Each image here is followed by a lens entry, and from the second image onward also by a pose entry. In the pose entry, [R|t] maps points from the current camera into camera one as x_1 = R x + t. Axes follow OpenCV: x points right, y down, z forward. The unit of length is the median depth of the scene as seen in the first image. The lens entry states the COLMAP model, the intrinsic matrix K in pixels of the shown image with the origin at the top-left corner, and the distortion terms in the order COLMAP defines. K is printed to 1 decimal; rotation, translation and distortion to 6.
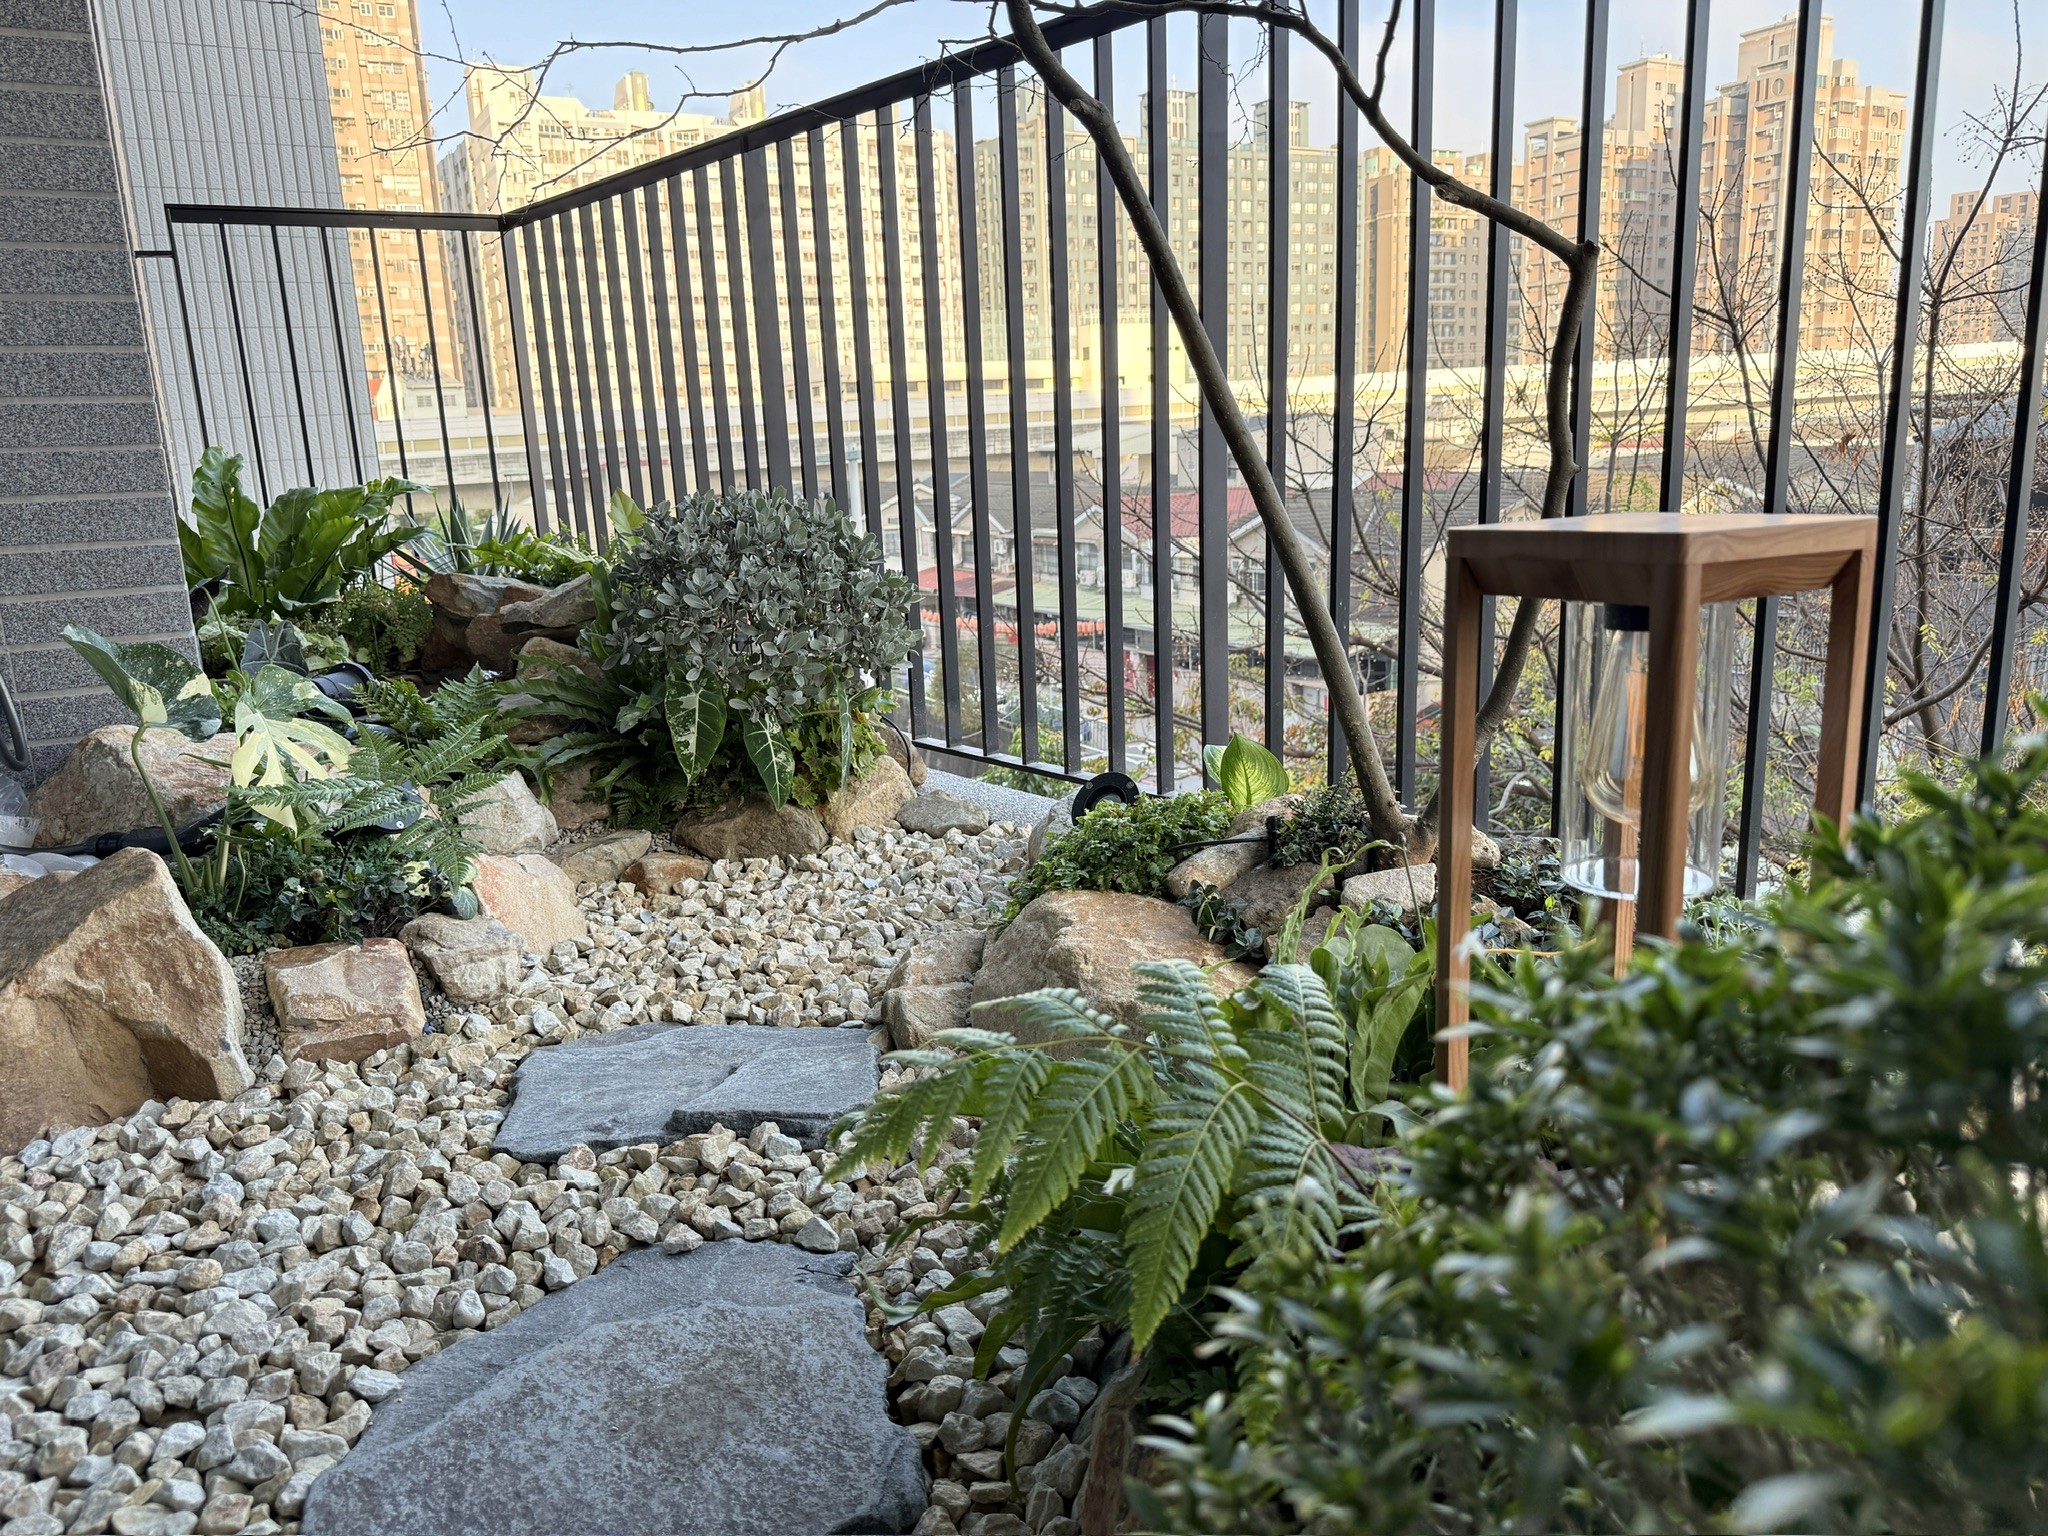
lens RADIAL K [[1417.7, 0, 1023.8], [0, 1417.7, 780.7], [0, 0, 1]] dist [0.046300, -0.000264]
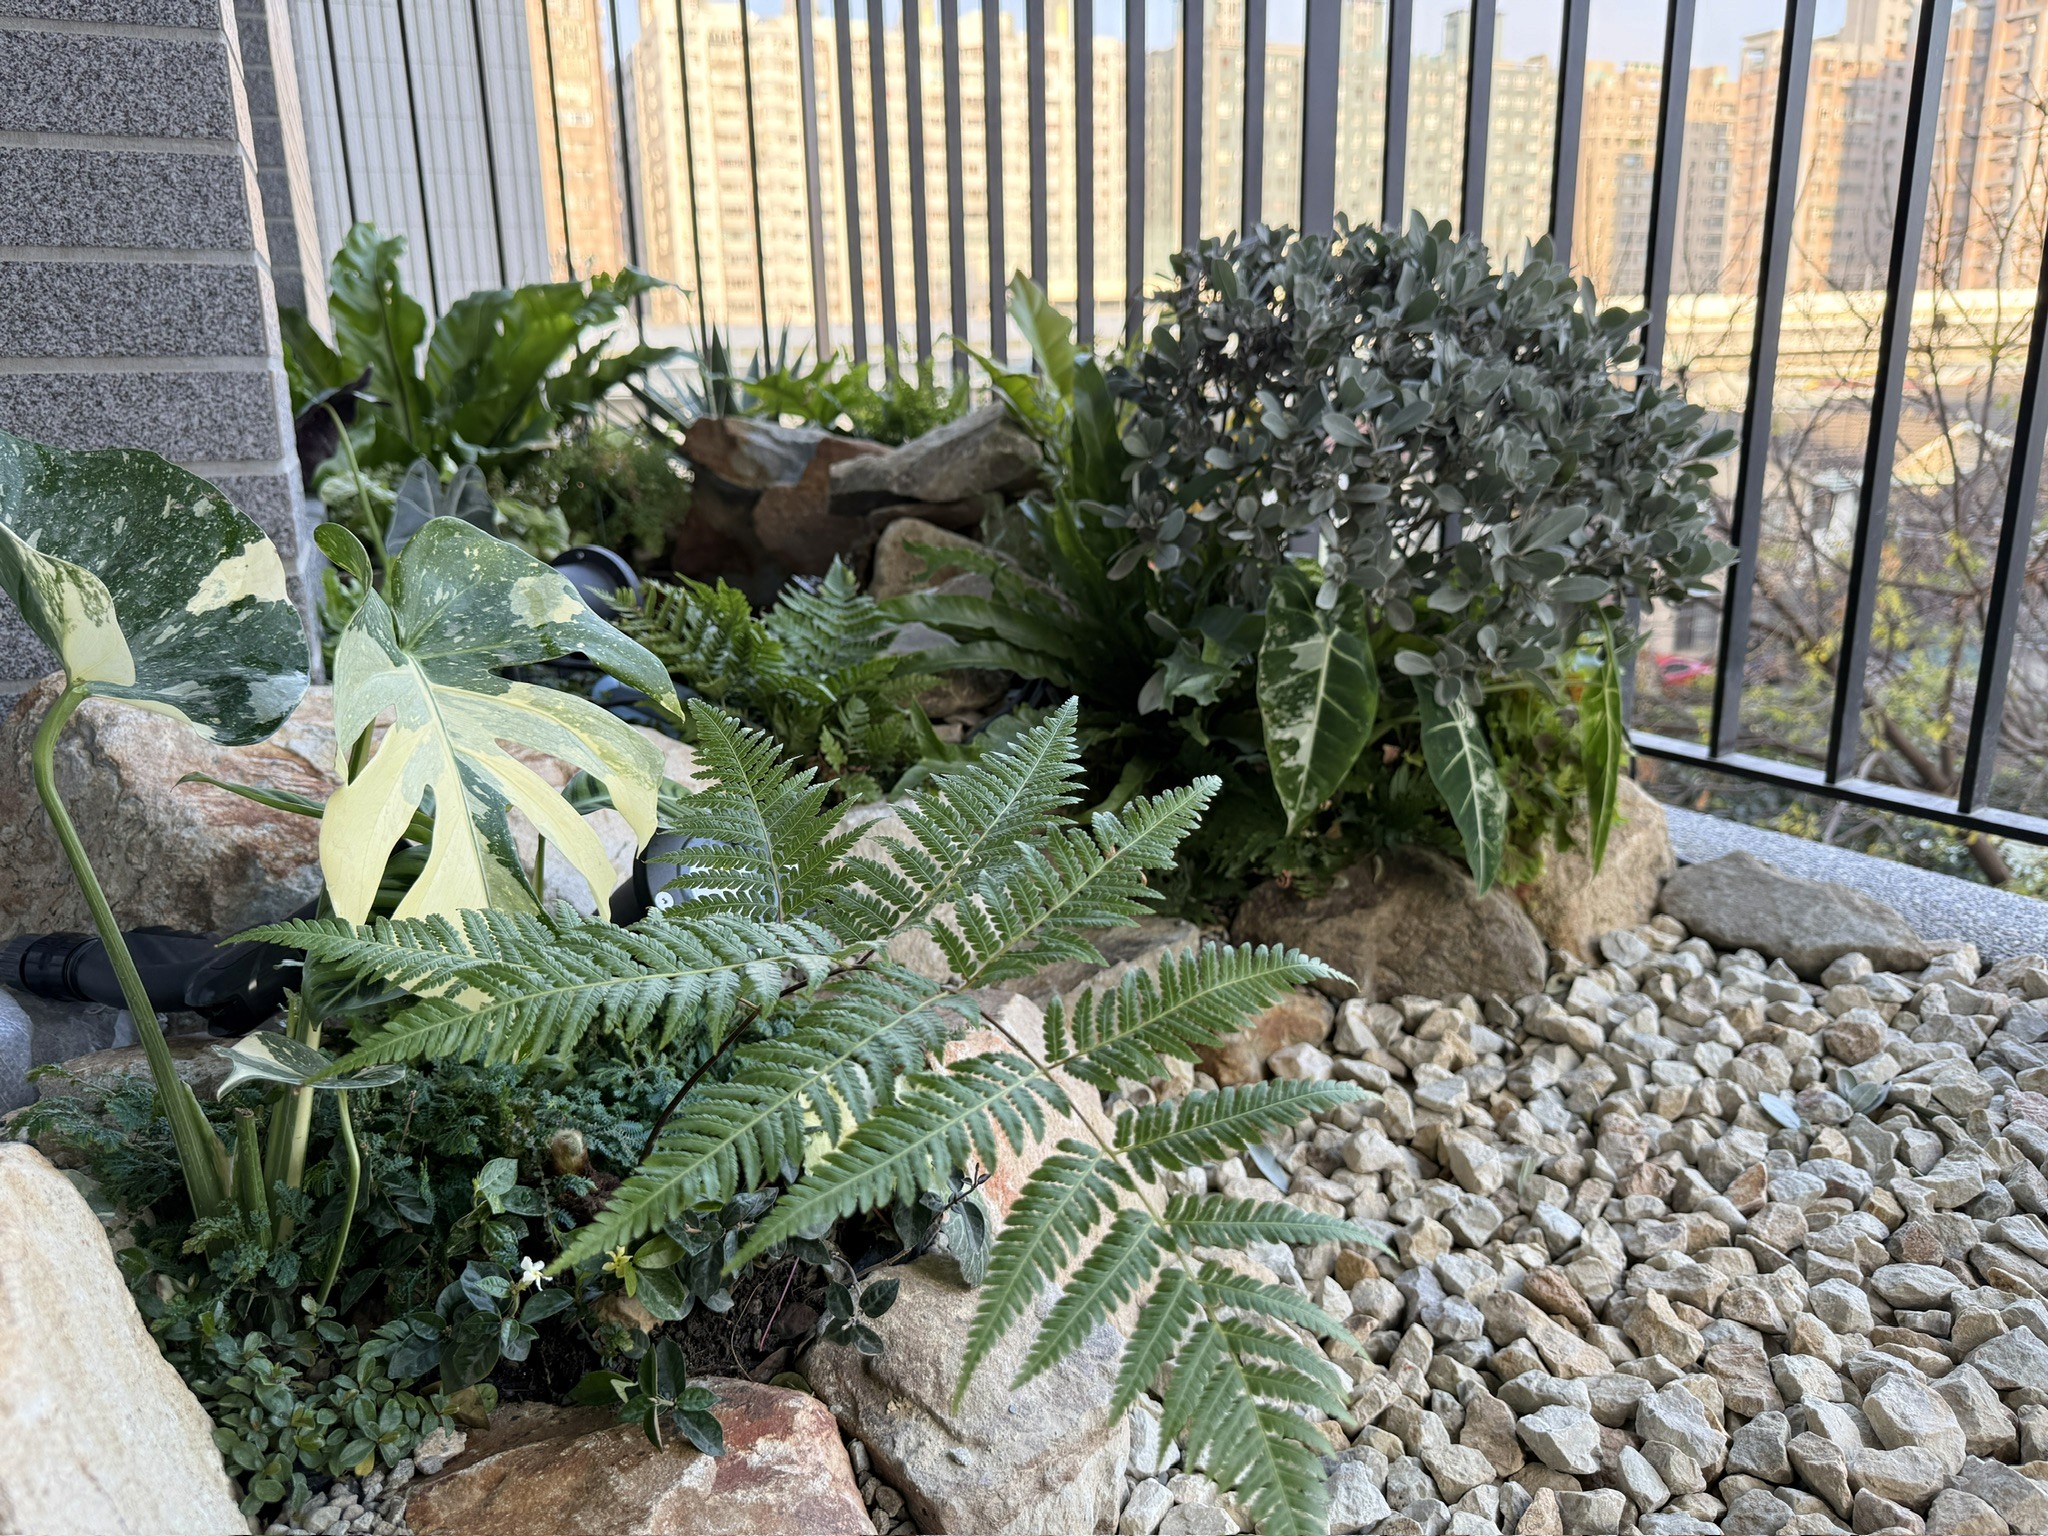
lens RADIAL K [[1428.4, 0, 1029.1], [0, 1428.4, 767.6], [0, 0, 1]] dist [0.044828, -0.000766]
pose [[0.995134, 0.047462, -0.086349, -0.279455], [-0.044303, 0.998290, 0.038145, -0.032321], [0.088012, -0.034134, 0.995534, 0.526535]]
